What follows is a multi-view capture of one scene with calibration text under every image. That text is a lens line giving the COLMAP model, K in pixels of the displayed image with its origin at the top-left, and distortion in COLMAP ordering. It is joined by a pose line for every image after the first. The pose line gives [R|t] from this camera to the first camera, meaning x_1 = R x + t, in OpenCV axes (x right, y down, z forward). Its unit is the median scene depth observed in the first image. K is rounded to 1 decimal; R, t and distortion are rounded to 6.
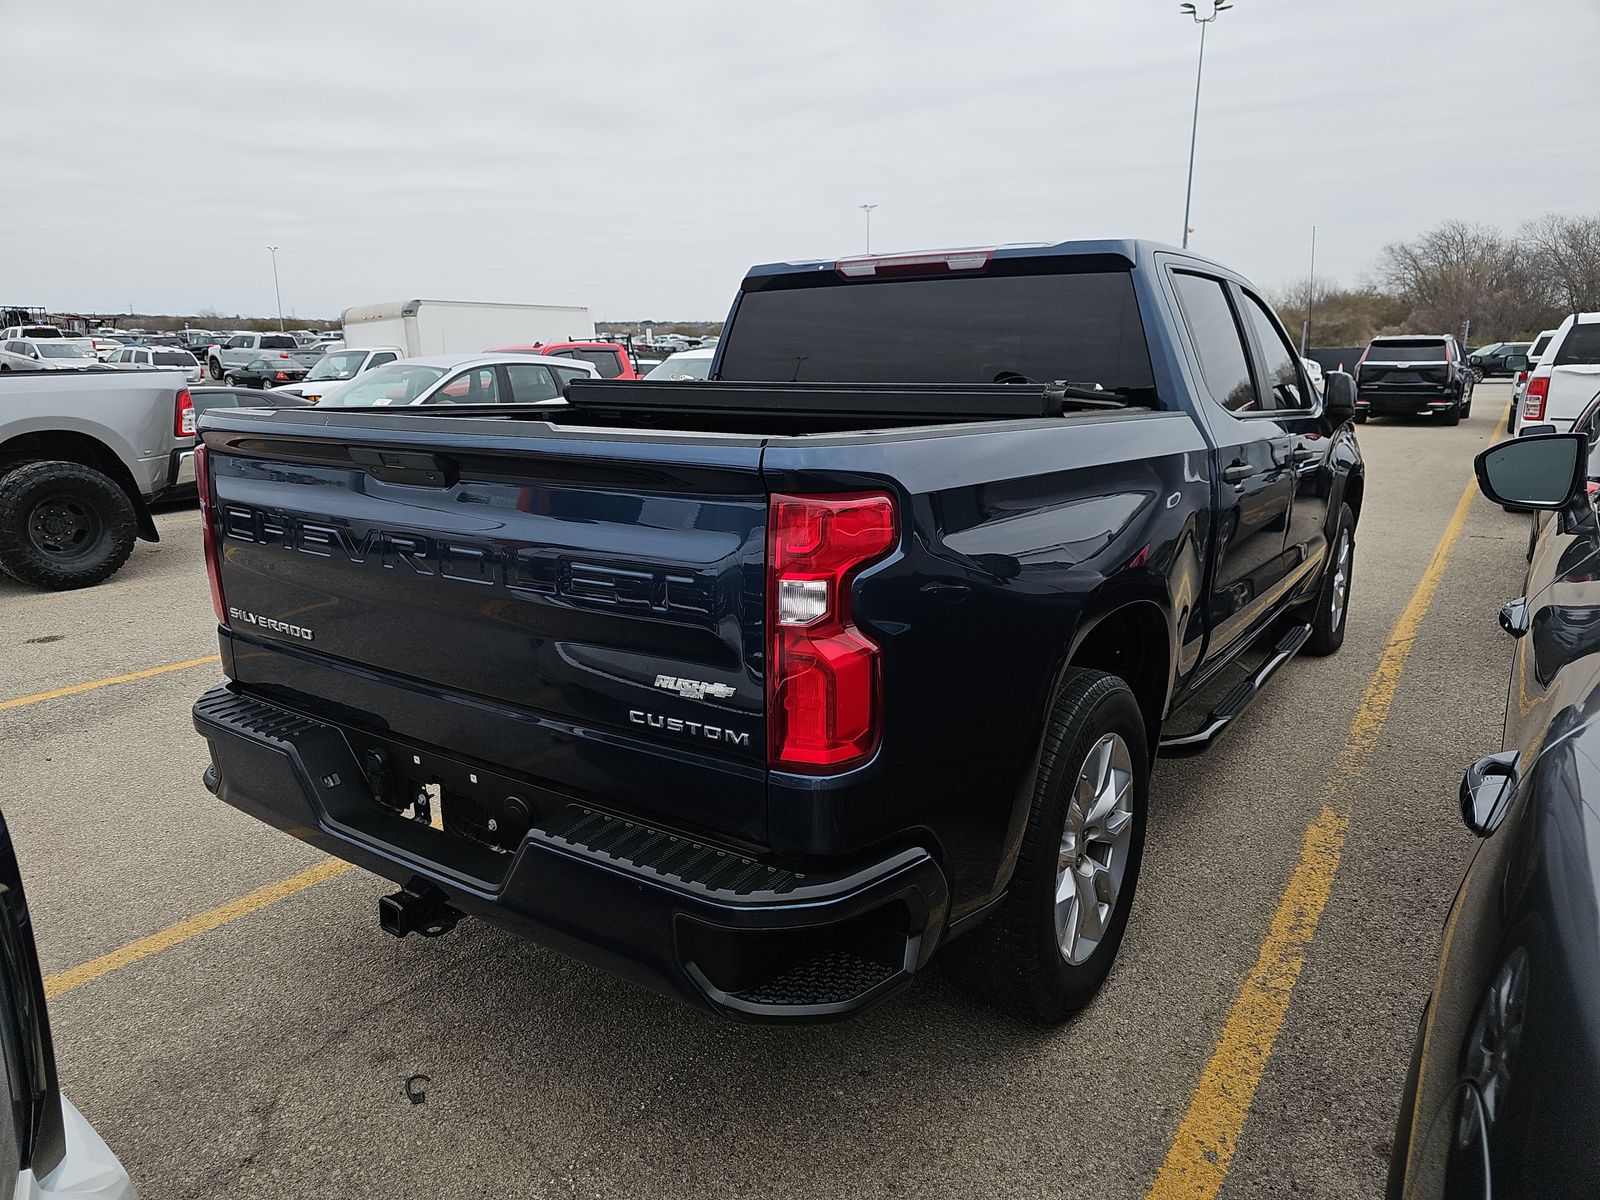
lens RADIAL K [[1049.3, 0, 777.7], [0, 1049.3, 595.6], [0, 0, 1]] dist [0.044742, -0.032647]
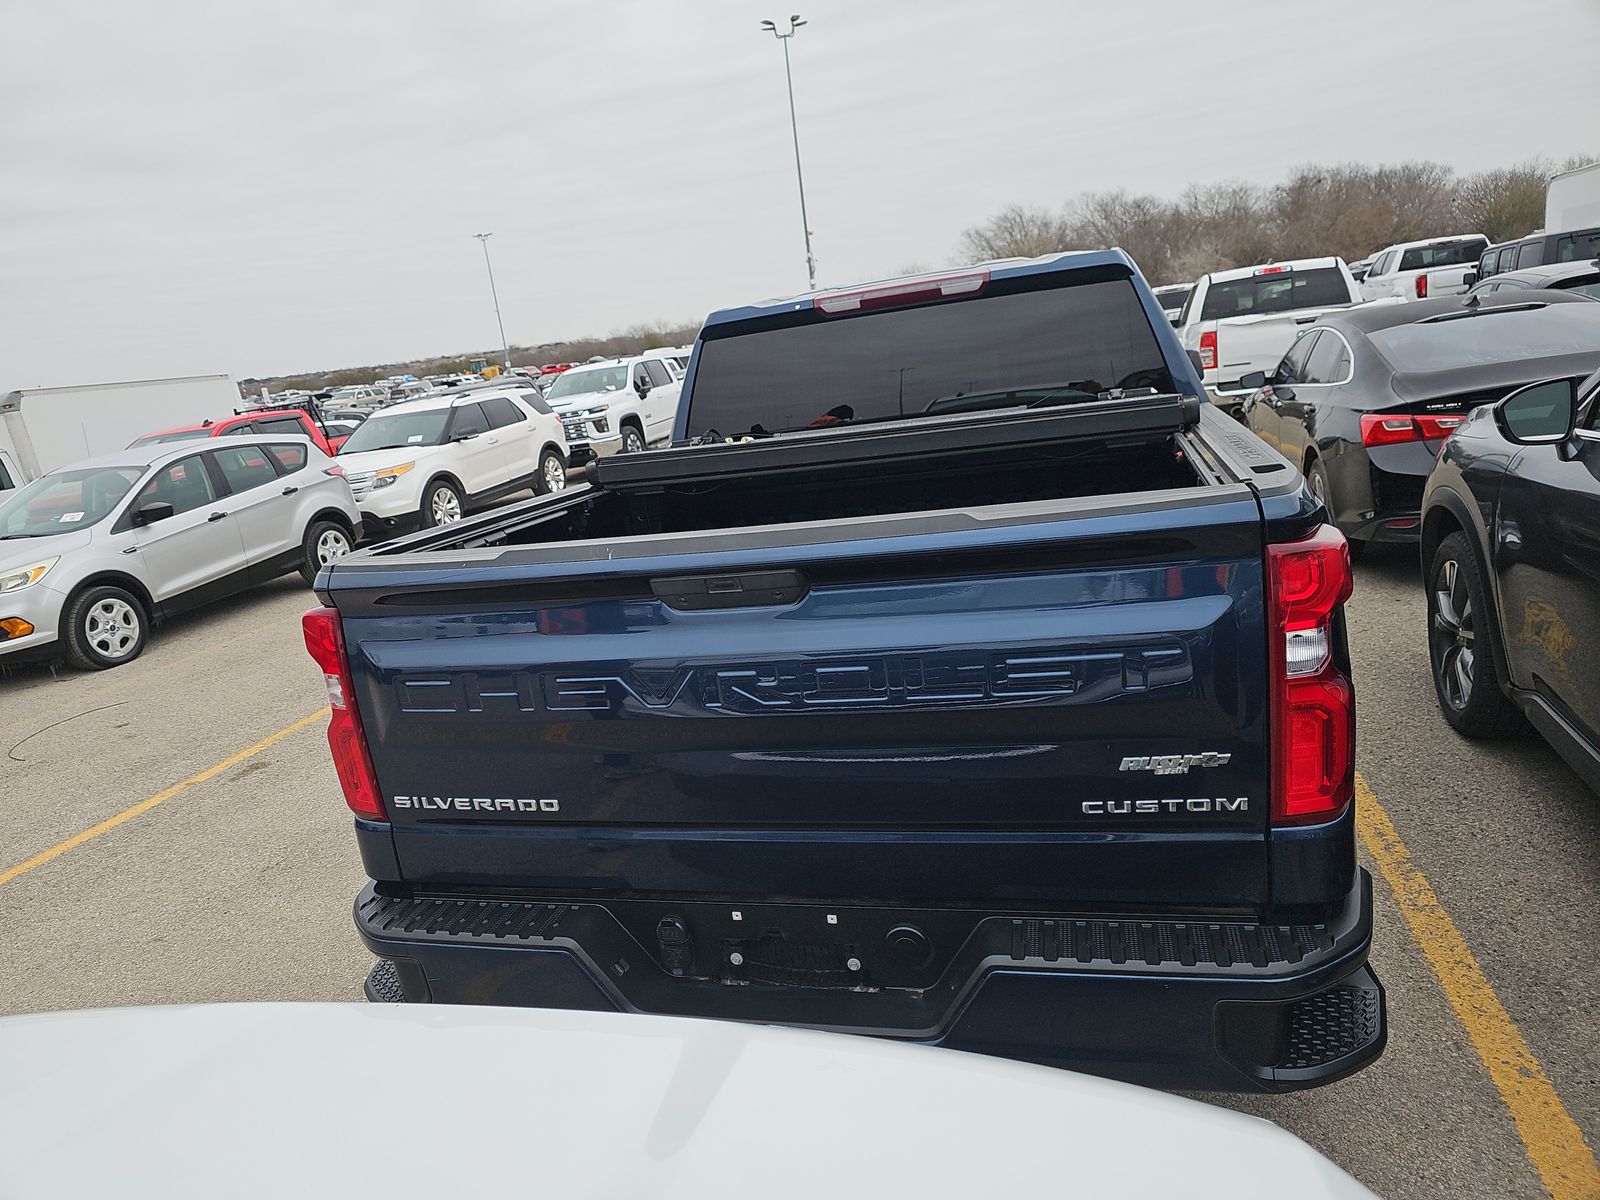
lens RADIAL K [[1049.3, 0, 775.9], [0, 1049.3, 607.4], [0, 0, 1]] dist [0.044742, -0.032647]
pose [[0.939417, -0.190996, 0.284634, -0.328019], [0.193067, 0.980960, 0.021038, -0.068903], [-0.283233, 0.035190, 0.958405, 0.093246]]
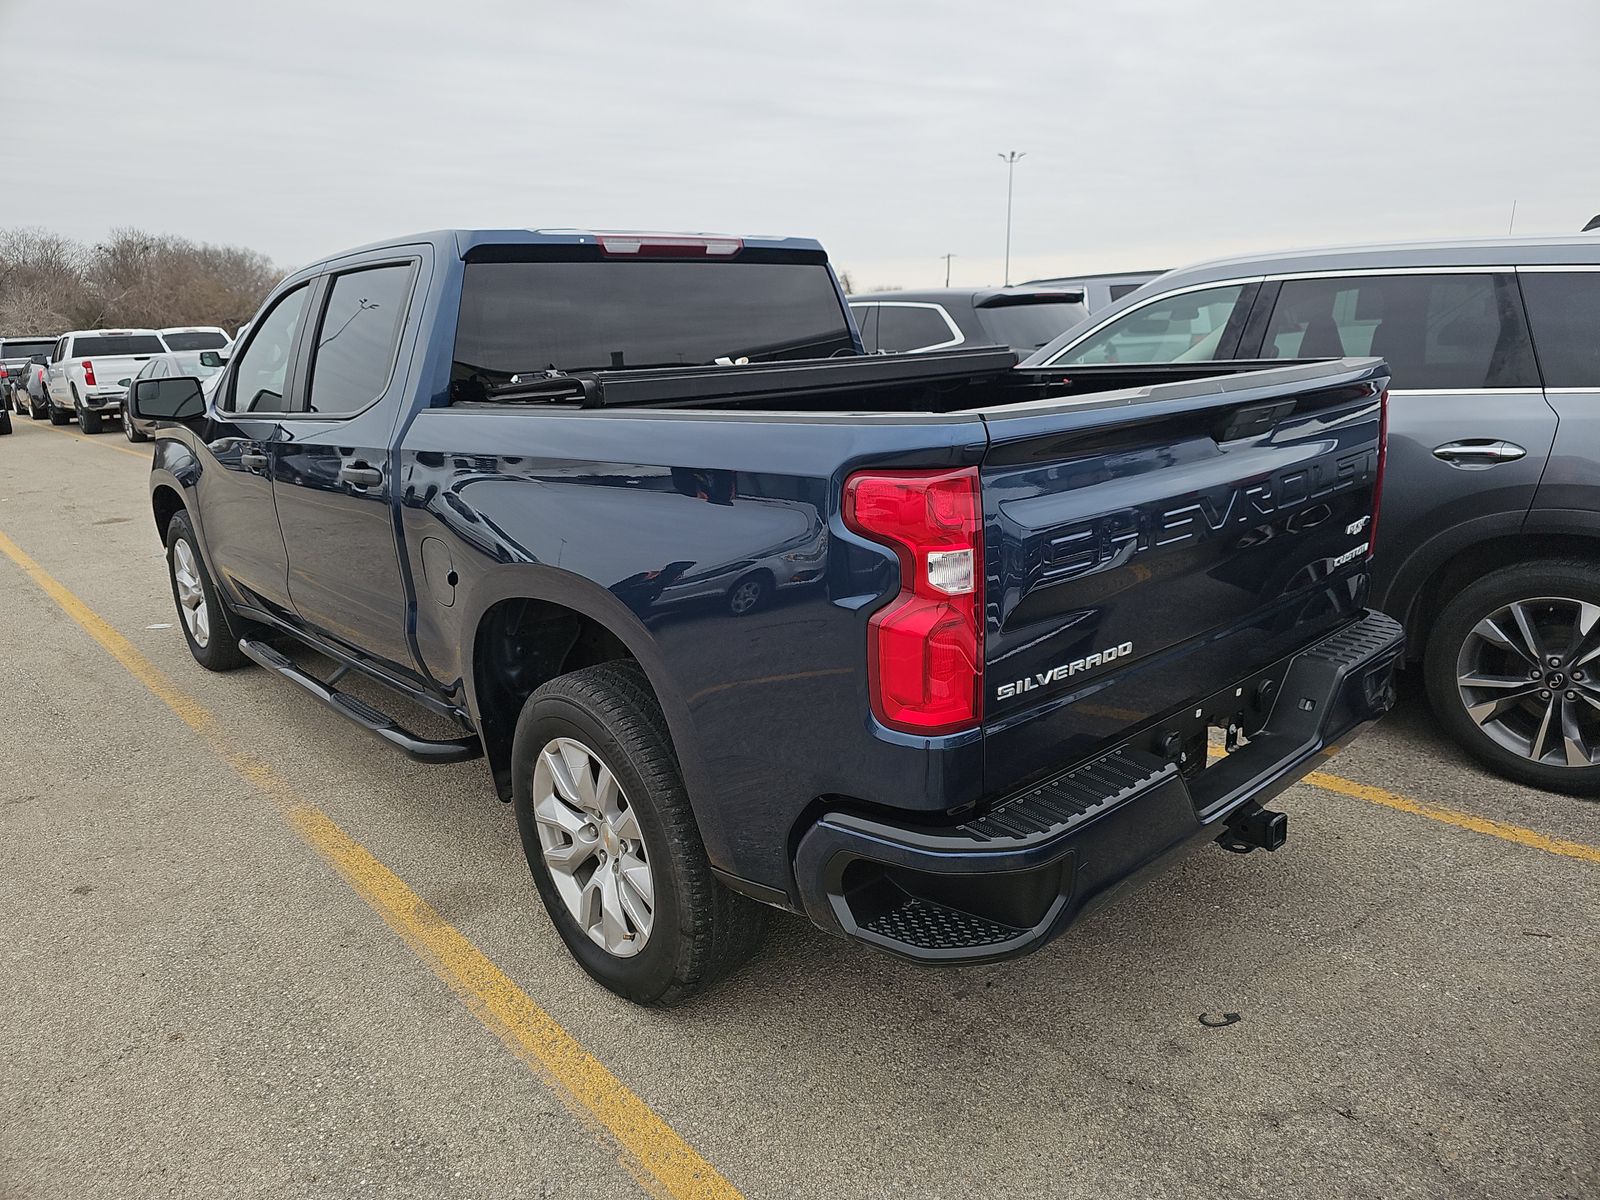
lens RADIAL K [[1049.3, 0, 812.5], [0, 1049.3, 593.3], [0, 0, 1]] dist [0.044742, -0.032647]
pose [[0.226082, -0.246689, 0.942354, -0.884299], [0.252422, 0.949194, 0.187921, -0.158339], [-0.940835, 0.195385, 0.276865, 0.675268]]
